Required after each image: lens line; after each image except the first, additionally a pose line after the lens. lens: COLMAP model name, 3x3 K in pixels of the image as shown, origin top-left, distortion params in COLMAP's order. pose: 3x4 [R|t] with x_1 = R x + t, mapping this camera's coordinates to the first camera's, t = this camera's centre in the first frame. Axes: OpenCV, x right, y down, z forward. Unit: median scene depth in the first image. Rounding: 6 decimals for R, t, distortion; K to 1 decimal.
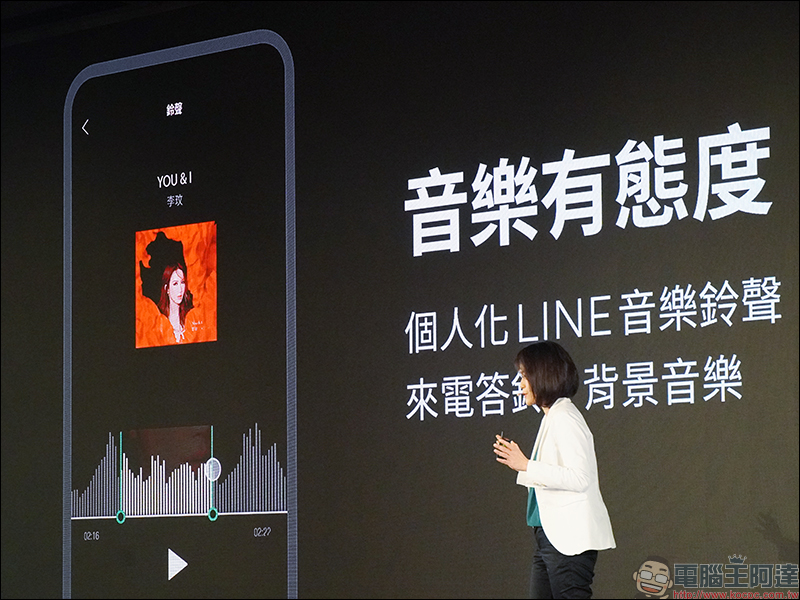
lens RADIAL K [[2295.5, 0, 400.0], [0, 2295.5, 300.0], [0, 0, 1]] dist [-0.543070, -0.633410]
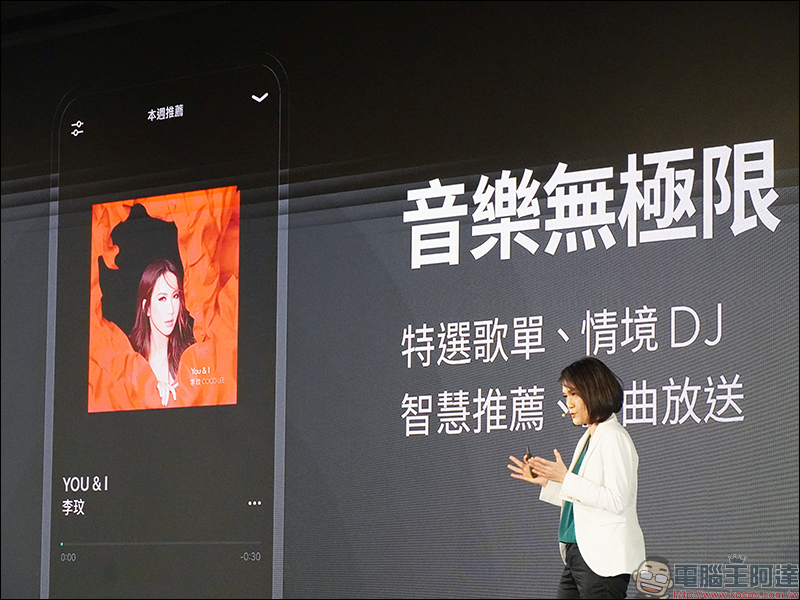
lens RADIAL K [[2164.2, 0, 400.0], [0, 2164.2, 300.0], [0, 0, 1]] dist [-0.017766, 0.240061]
pose [[0.999776, 0.019171, 0.008954, -0.045291], [-0.019126, 0.999804, -0.005126, -0.005108], [-0.009051, 0.004953, 0.999947, 0.473076]]
